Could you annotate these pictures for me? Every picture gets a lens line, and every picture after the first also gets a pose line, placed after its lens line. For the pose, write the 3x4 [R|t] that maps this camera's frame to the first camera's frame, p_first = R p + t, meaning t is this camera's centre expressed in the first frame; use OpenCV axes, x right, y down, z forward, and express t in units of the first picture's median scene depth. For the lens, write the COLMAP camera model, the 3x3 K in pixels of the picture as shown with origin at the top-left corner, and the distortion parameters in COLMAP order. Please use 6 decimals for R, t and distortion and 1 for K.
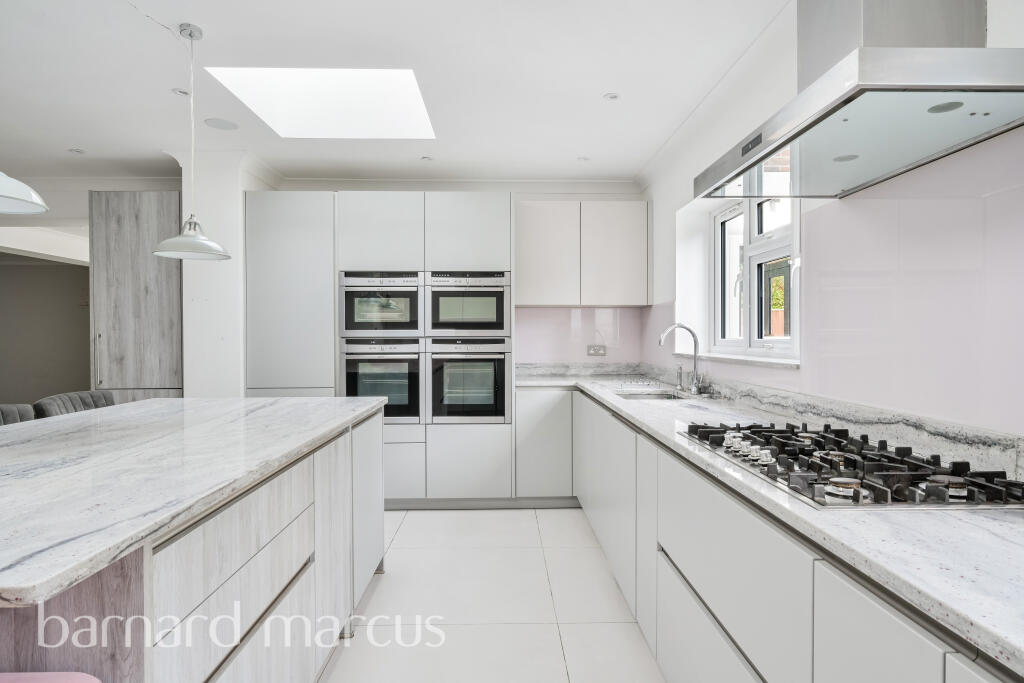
lens RADIAL K [[549.3, 0, 512.6], [0, 549.3, 327.9], [0, 0, 1]] dist [-0.033616, -0.000223]
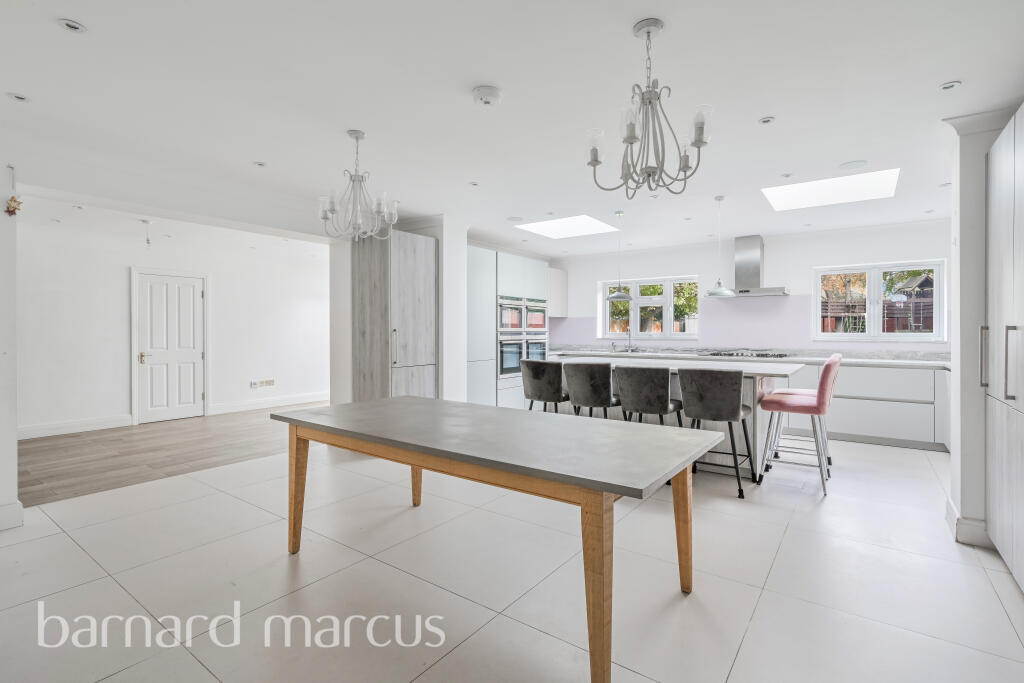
lens RADIAL K [[484.0, 0, 512.0], [0, 484.0, 341.5], [0, 0, 1]] dist [-0.000359, 0.000567]
pose [[0.609862, -0.016398, 0.792338, -1.557962], [0.016722, 0.999830, 0.007822, 0.037776], [-0.792331, 0.008479, 0.610033, -0.021190]]
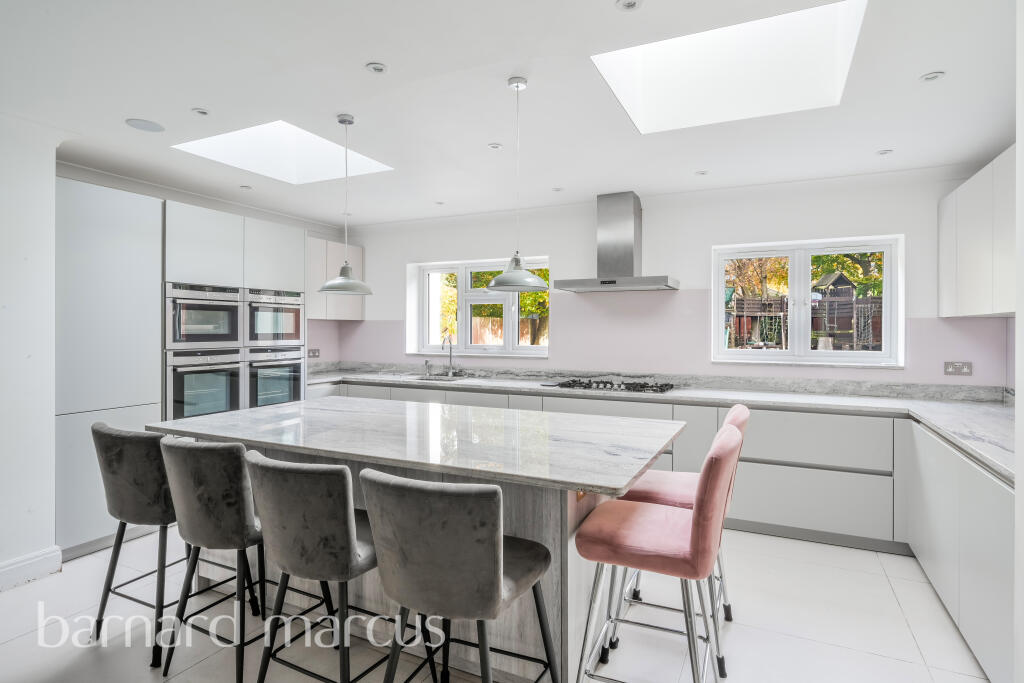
lens RADIAL K [[547.3, 0, 512.0], [0, 547.3, 341.5], [0, 0, 1]] dist [-0.002318, -0.000631]
pose [[0.463009, -0.018753, 0.886155, -0.888612], [0.016206, 0.999788, 0.012690, -0.000670], [-0.886205, 0.008486, 0.463215, 0.007664]]
